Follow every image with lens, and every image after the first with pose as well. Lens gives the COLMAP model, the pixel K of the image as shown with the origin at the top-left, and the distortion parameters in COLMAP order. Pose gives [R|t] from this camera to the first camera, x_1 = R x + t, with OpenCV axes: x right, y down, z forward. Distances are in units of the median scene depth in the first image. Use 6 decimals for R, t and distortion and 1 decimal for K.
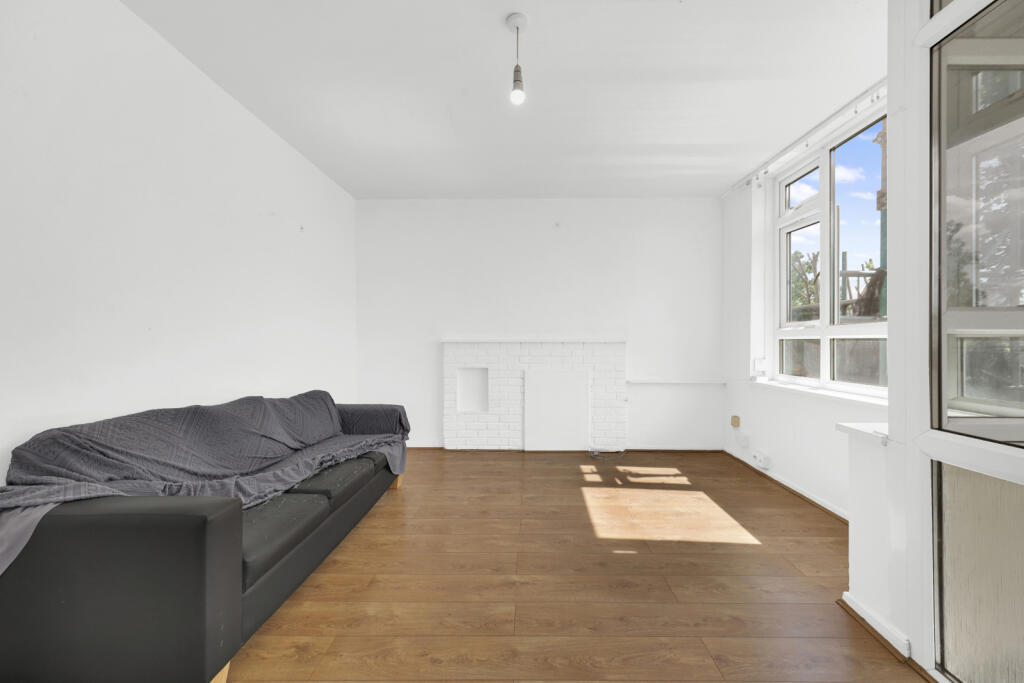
lens RADIAL K [[421.0, 0, 526.9], [0, 421.0, 339.3], [0, 0, 1]] dist [0.000063, 0.000184]
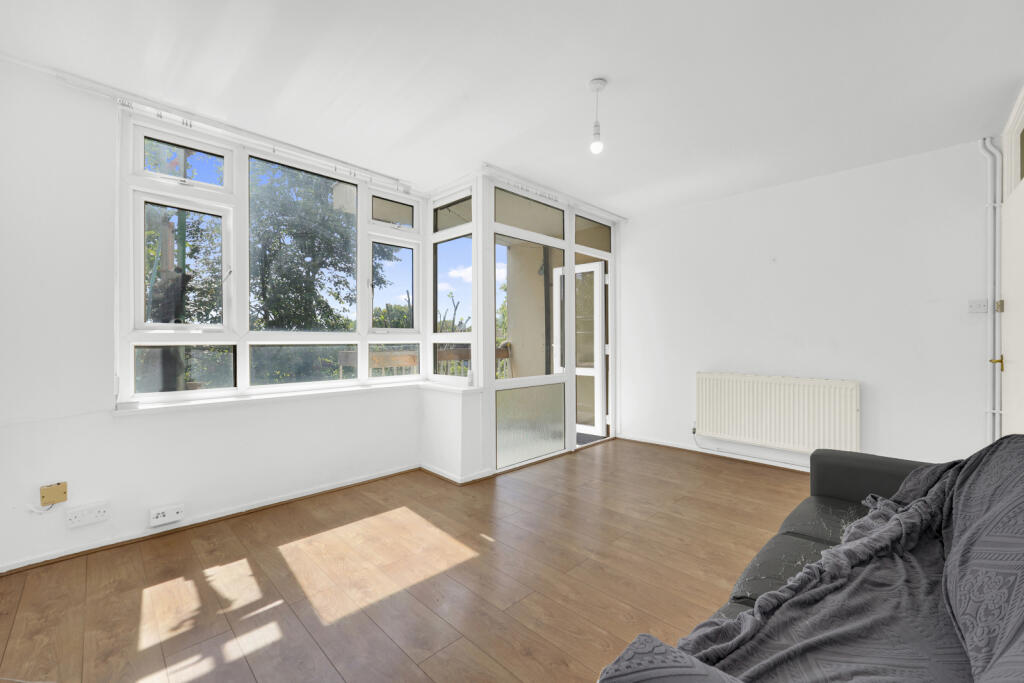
lens RADIAL K [[421.0, 0, 526.9], [0, 421.0, 339.3], [0, 0, 1]] dist [0.000063, 0.000184]
pose [[-0.723234, -0.001510, 0.690602, -0.508016], [0.001934, 0.999989, 0.004212, -0.018670], [-0.690601, 0.004382, -0.723223, 1.443090]]
